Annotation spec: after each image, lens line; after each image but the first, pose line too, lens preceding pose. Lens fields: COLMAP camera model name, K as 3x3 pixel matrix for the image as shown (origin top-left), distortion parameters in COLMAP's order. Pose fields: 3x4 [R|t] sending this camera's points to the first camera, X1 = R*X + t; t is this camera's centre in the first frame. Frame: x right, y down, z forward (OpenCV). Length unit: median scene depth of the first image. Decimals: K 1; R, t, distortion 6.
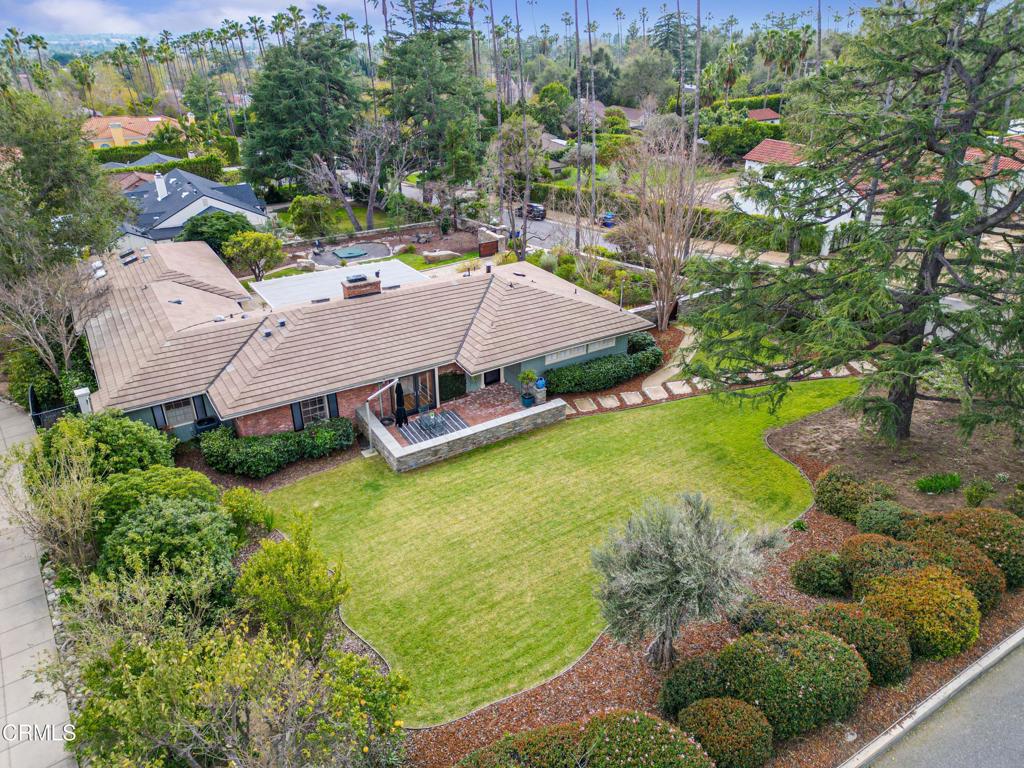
lens RADIAL K [[709.8, 0, 513.4], [0, 709.8, 385.3], [0, 0, 1]] dist [0.080908, -0.083196]
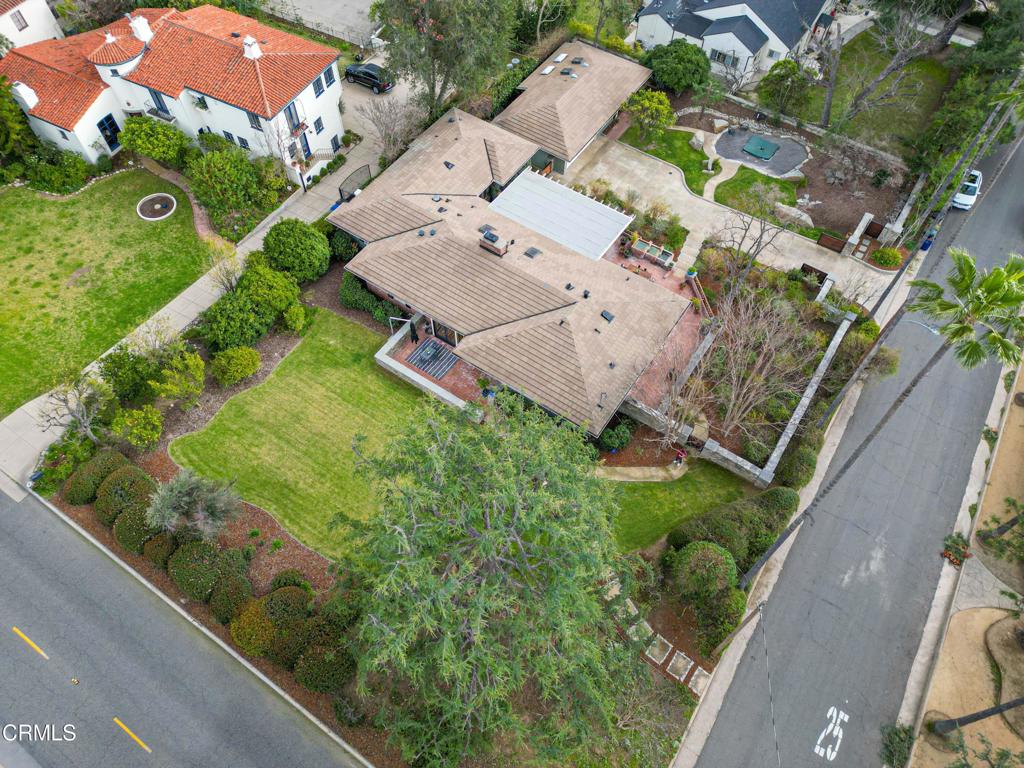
lens RADIAL K [[709.8, 0, 513.4], [0, 709.8, 385.3], [0, 0, 1]] dist [0.080908, -0.083196]
pose [[0.408685, 0.772878, -0.485424, 0.688406], [-0.431900, 0.632322, 0.643142, -0.885609], [0.804014, -0.053188, 0.592227, 0.233502]]
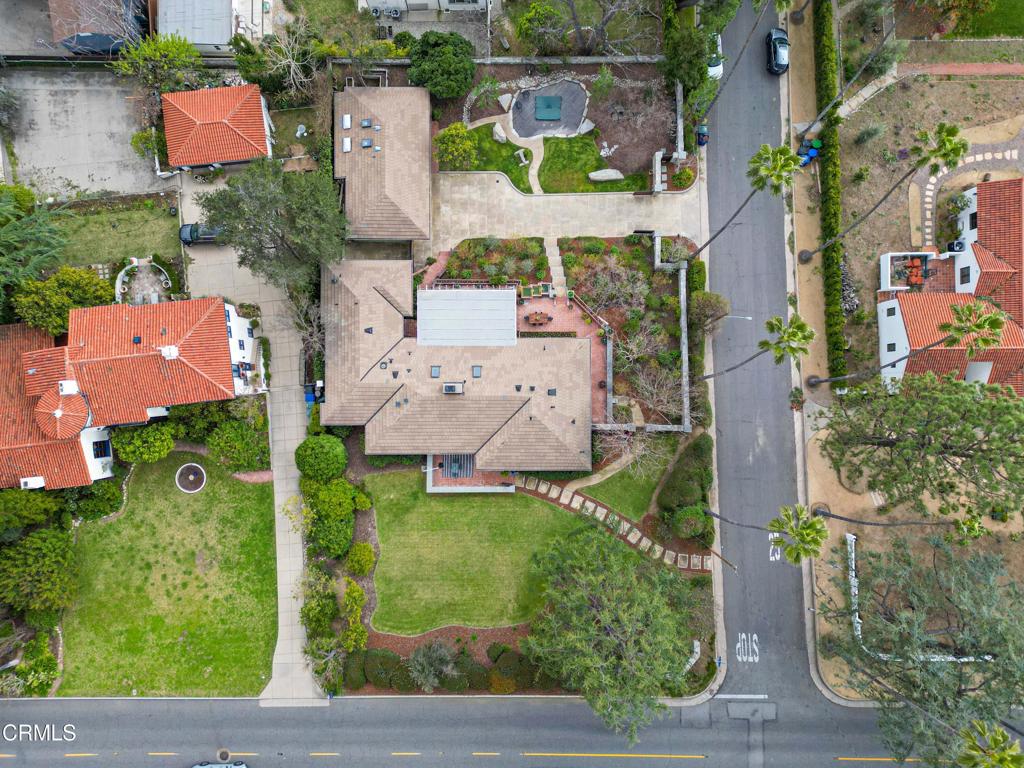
lens RADIAL K [[709.8, 0, 513.4], [0, 709.8, 385.3], [0, 0, 1]] dist [0.080908, -0.083196]
pose [[0.849448, 0.527667, -0.002332, -0.085282], [-0.247193, 0.401832, 0.881718, -1.862708], [0.466190, -0.748397, 0.471771, 0.232766]]
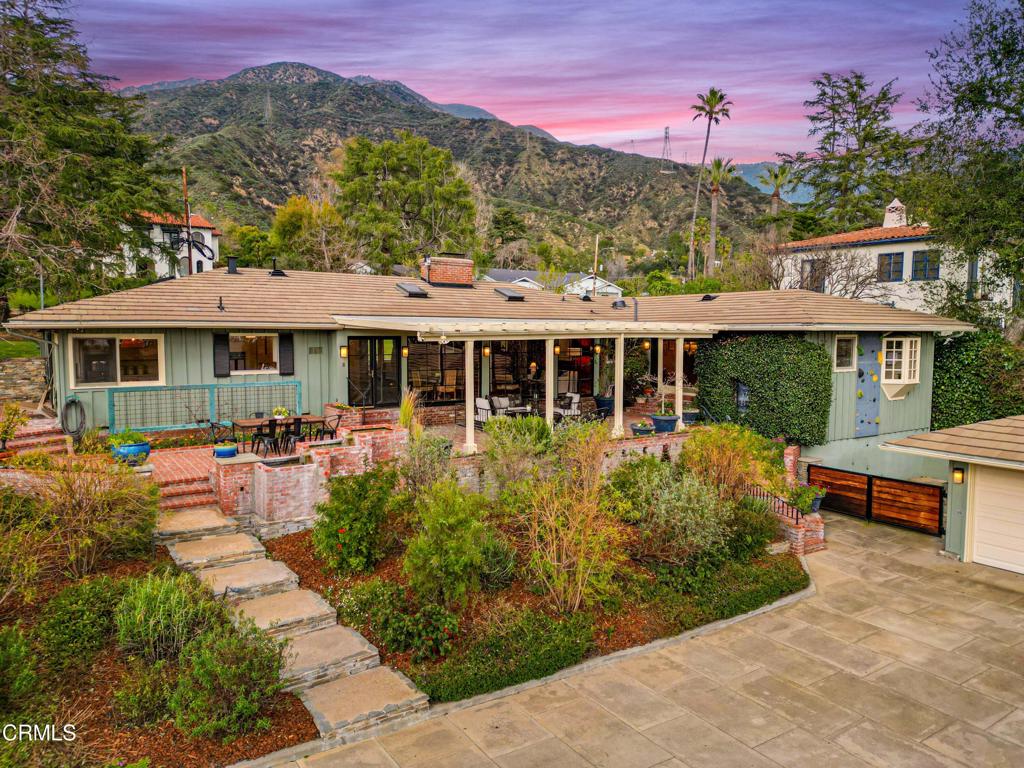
lens RADIAL K [[709.8, 0, 513.4], [0, 709.8, 385.3], [0, 0, 1]] dist [0.080908, -0.083196]
pose [[-0.999340, 0.003621, -0.036134, -0.266459], [-0.015780, 0.852867, 0.521890, -0.439100], [0.032707, 0.522116, -0.852247, 1.755815]]
